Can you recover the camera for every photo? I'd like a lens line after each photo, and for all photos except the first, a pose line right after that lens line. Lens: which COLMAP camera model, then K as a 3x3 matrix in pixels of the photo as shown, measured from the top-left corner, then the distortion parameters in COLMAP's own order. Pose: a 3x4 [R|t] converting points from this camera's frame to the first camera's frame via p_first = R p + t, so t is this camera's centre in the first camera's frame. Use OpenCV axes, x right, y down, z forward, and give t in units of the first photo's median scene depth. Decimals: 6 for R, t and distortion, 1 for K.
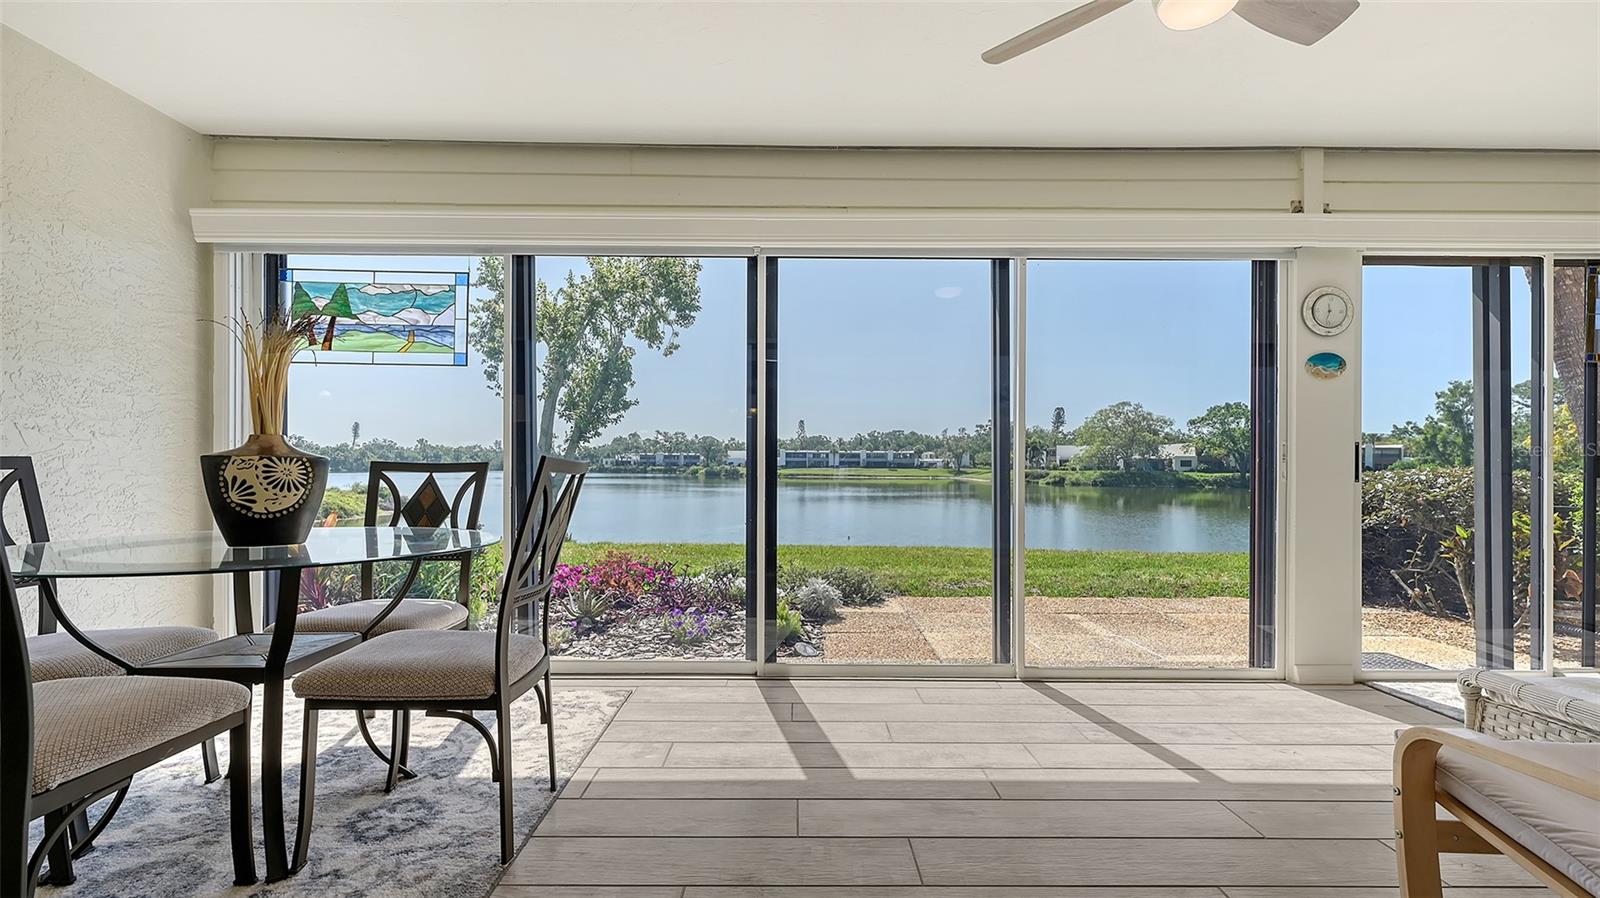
lens RADIAL K [[678.9, 0, 795.5], [0, 678.9, 469.1], [0, 0, 1]] dist [-0.003494, -0.000650]
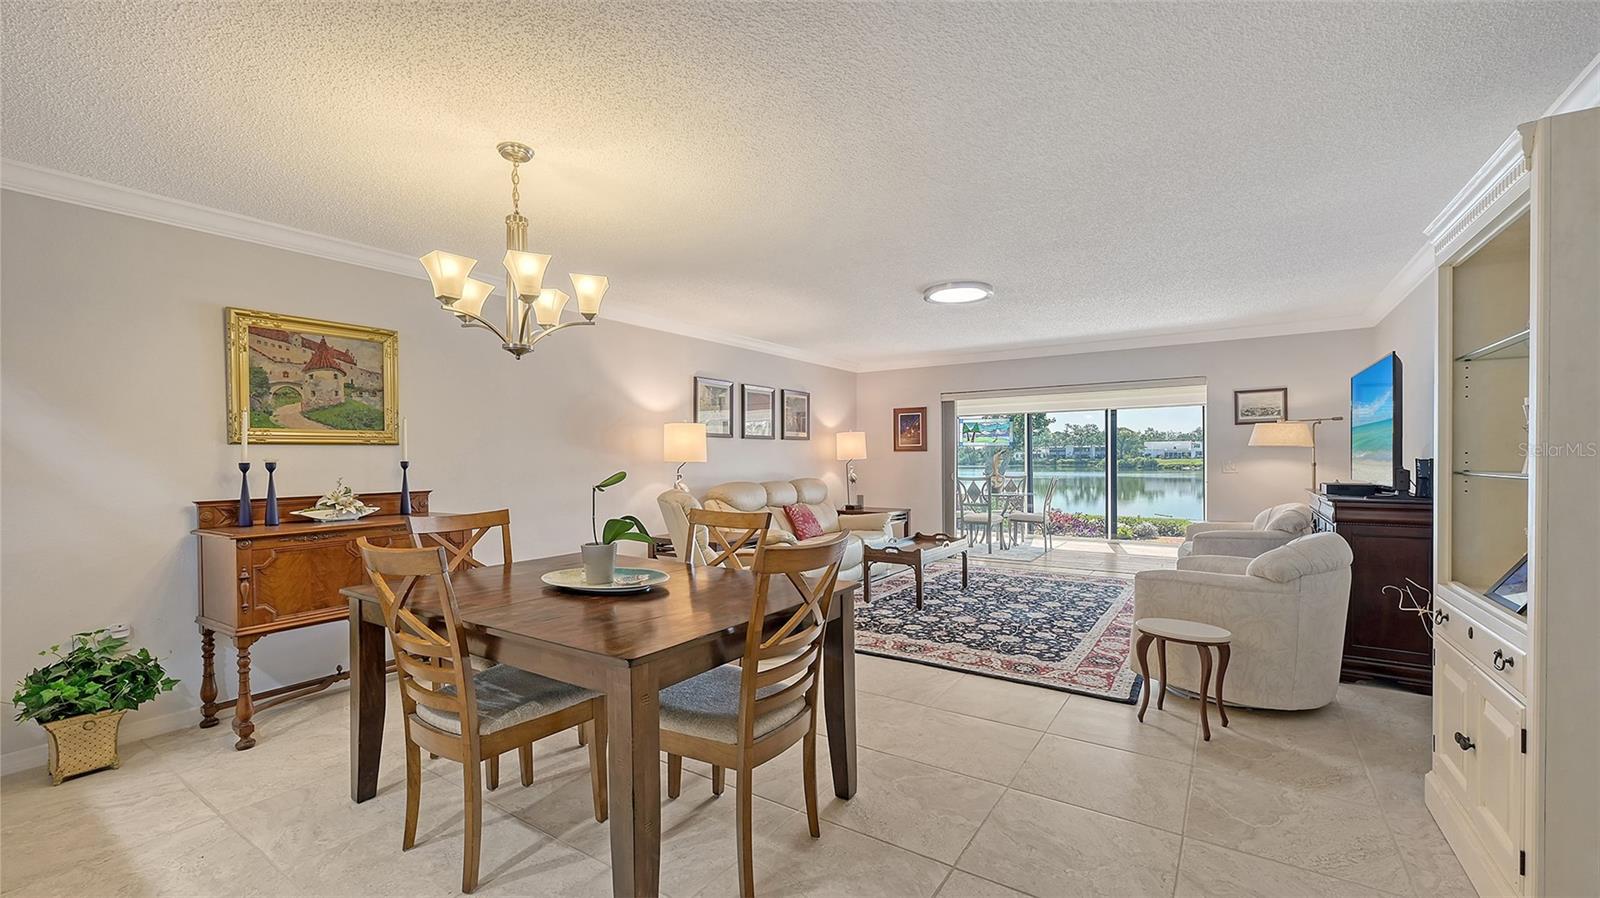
lens RADIAL K [[636.2, 0, 804.9], [0, 636.2, 466.5], [0, 0, 1]] dist [0.000529, 0.000034]
pose [[0.829734, -0.004780, -0.558138, 0.013517], [0.009166, 0.999945, 0.005063, -0.002476], [0.558083, -0.009317, 0.829733, -0.071315]]
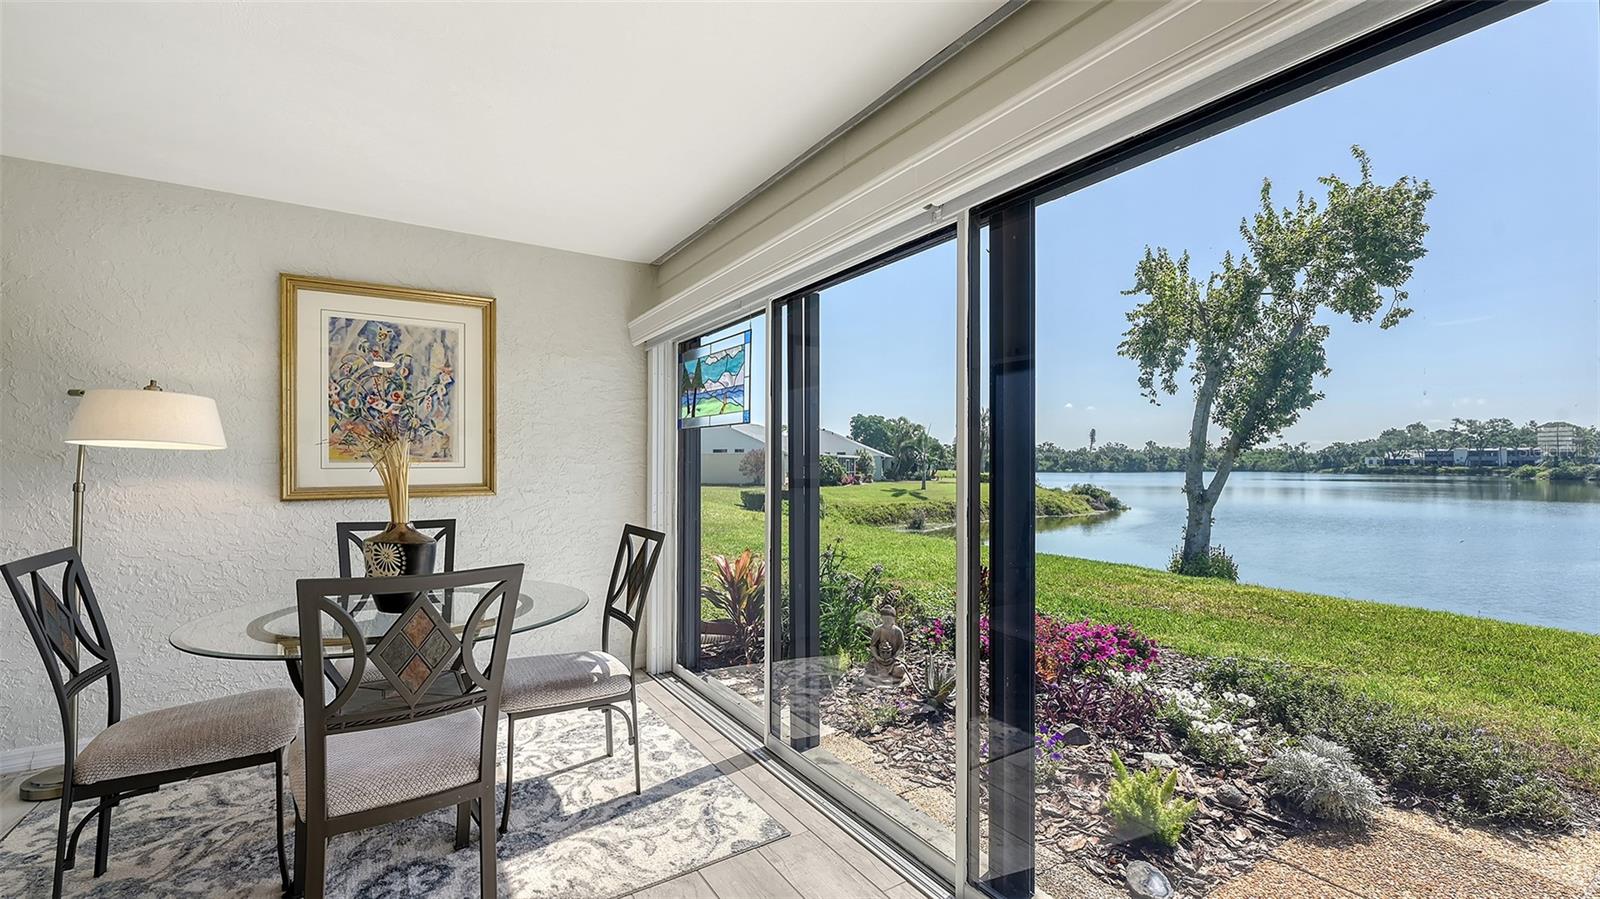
lens RADIAL K [[646.1, 0, 805.9], [0, 646.1, 460.3], [0, 0, 1]] dist [-0.000372, 0.000087]
pose [[0.545466, -0.014008, -0.838016, 0.011545], [0.001768, 0.999877, -0.015563, -0.002633], [0.838131, 0.007008, 0.545424, 0.017726]]
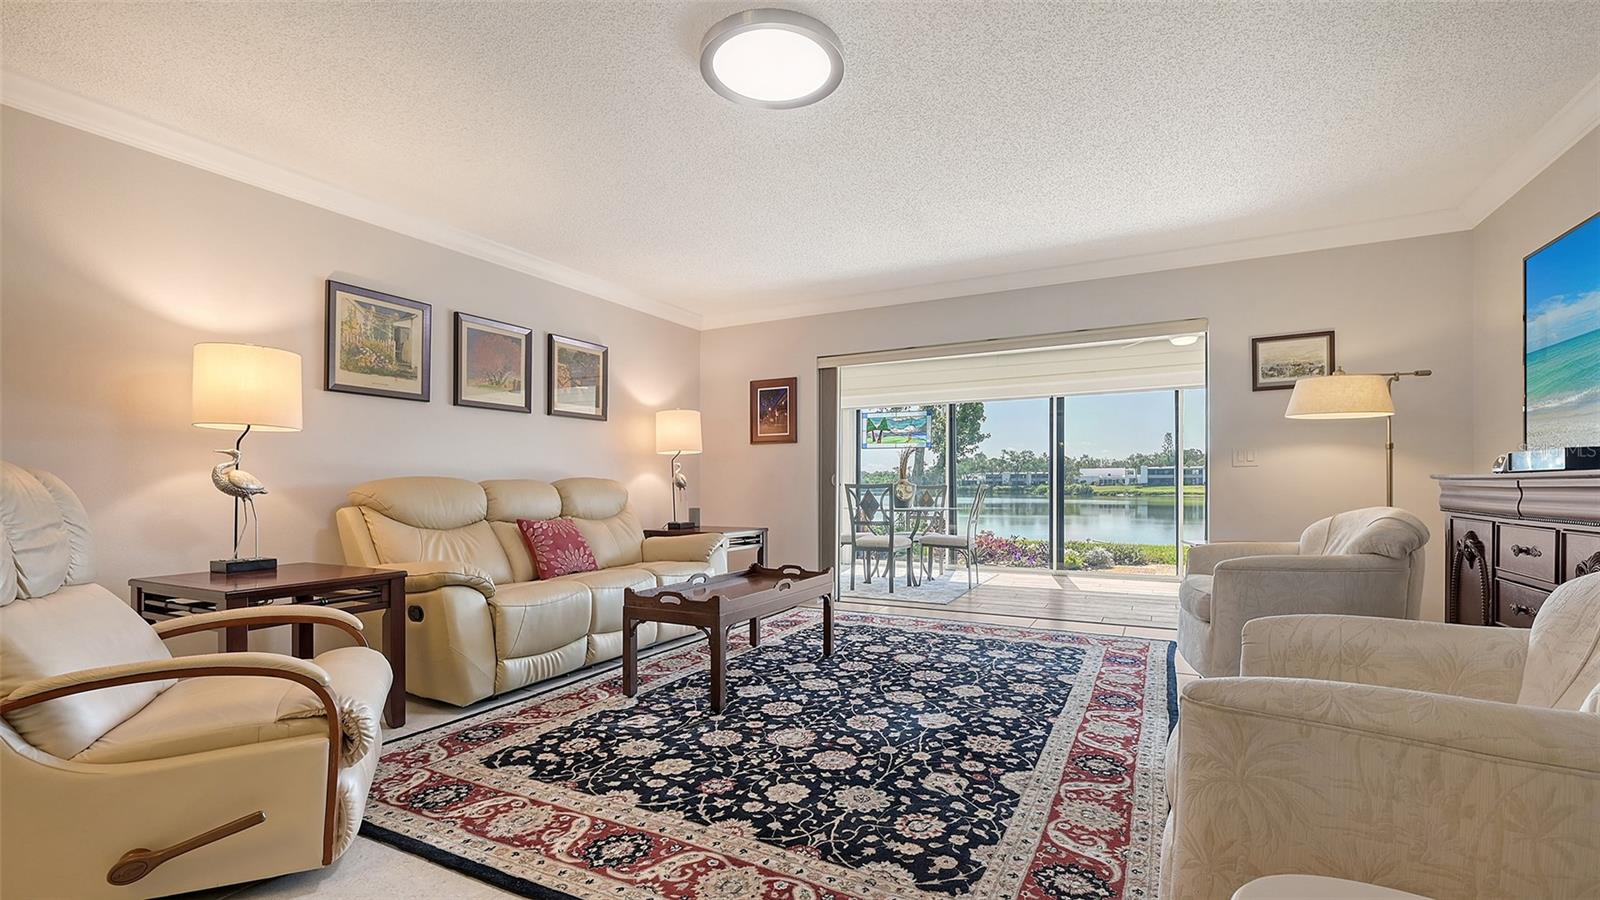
lens RADIAL K [[672.9, 0, 798.2], [0, 672.9, 492.3], [0, 0, 1]] dist [0.001177, -0.000003]
pose [[0.878809, -0.007487, -0.477115, 0.008917], [0.009821, 0.999949, 0.002399, 0.000184], [0.477073, -0.006795, 0.878838, -0.046668]]
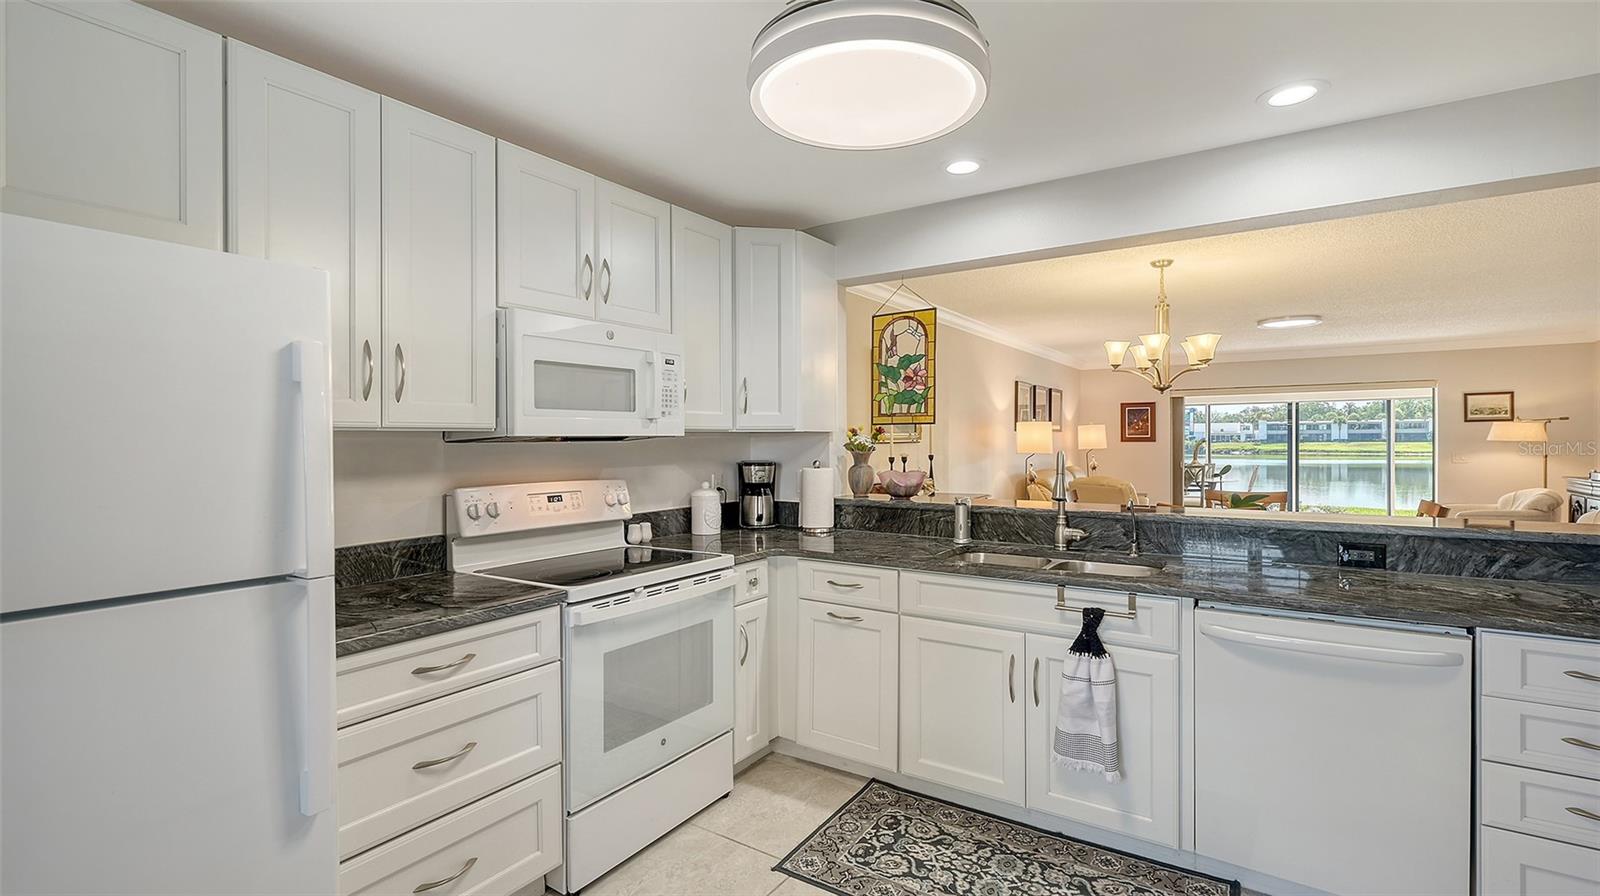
lens RADIAL K [[712.4, 0, 809.2], [0, 712.4, 446.6], [0, 0, 1]] dist [0.009062, 0.000834]
pose [[0.835298, -0.006310, -0.549761, -0.003695], [0.007780, 0.999970, 0.000344, -0.003567], [0.549742, -0.004565, 0.835322, -0.106911]]
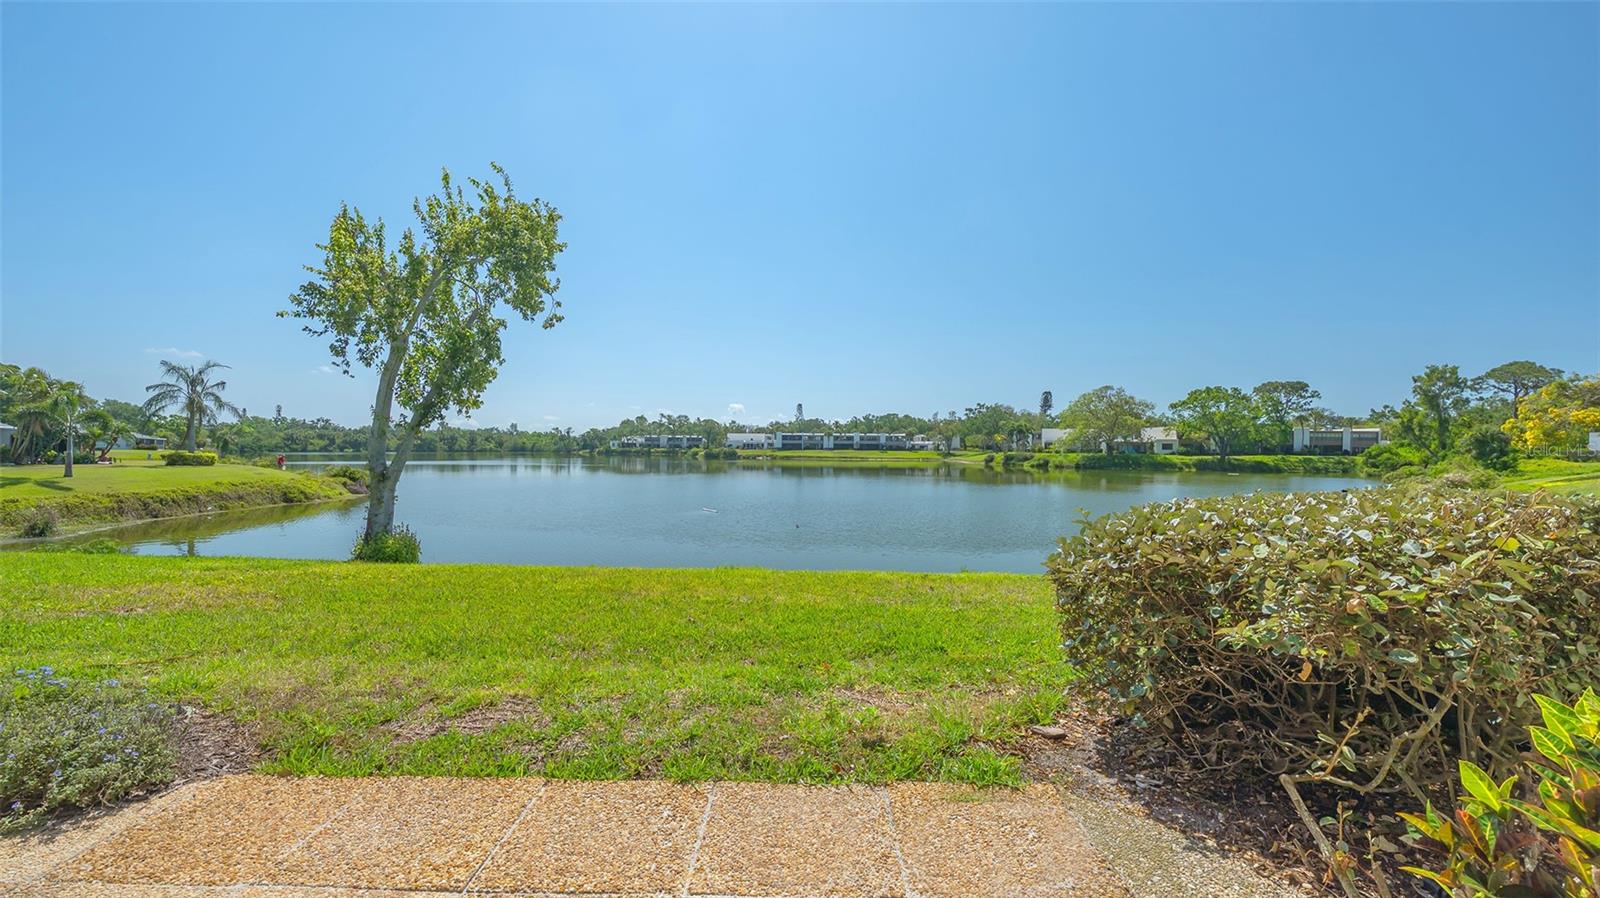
lens RADIAL K [[649.7, 0, 797.4], [0, 649.7, 453.9], [0, 0, 1]] dist [0.000979, -0.010035]
pose [[0.999992, 0.000963, -0.003925, 0.029789], [-0.000944, 0.999988, 0.004849, -0.001673], [0.003930, -0.004845, 0.999981, 0.031100]]
